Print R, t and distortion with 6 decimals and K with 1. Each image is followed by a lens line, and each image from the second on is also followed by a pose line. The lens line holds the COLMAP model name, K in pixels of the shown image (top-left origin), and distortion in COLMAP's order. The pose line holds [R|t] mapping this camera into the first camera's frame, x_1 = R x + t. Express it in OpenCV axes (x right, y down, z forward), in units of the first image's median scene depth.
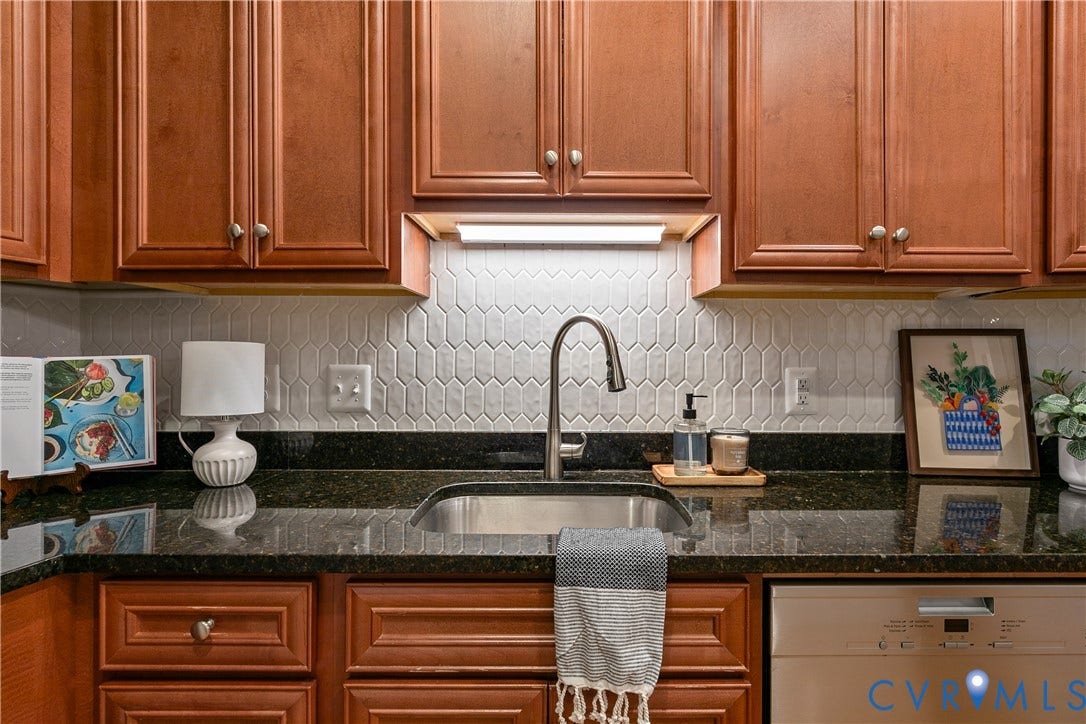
lens RADIAL K [[563.5, 0, 568.9], [0, 563.5, 353.8], [0, 0, 1]] dist [0.001872, -0.000814]
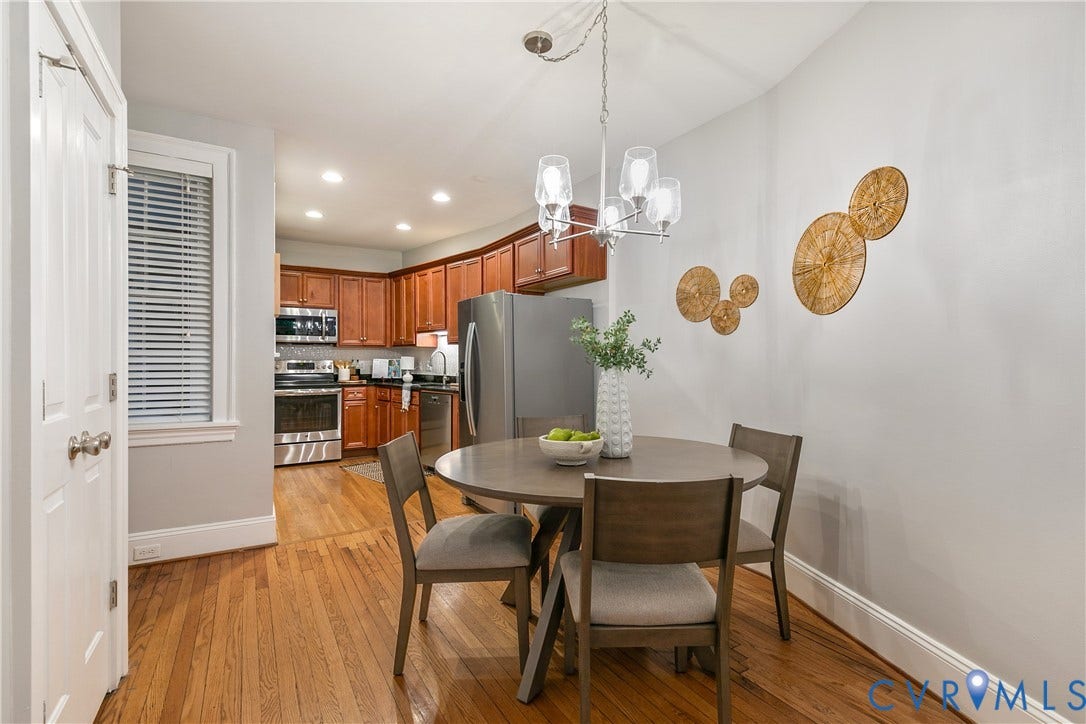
lens RADIAL K [[502.2, 0, 553.7], [0, 502.2, 365.1], [0, 0, 1]] dist [0.009395, -0.003730]
pose [[0.682725, 0.005090, -0.730658, 3.797999], [-0.000961, 0.999981, 0.006068, 0.029267], [0.730675, -0.003441, 0.682717, -1.266589]]
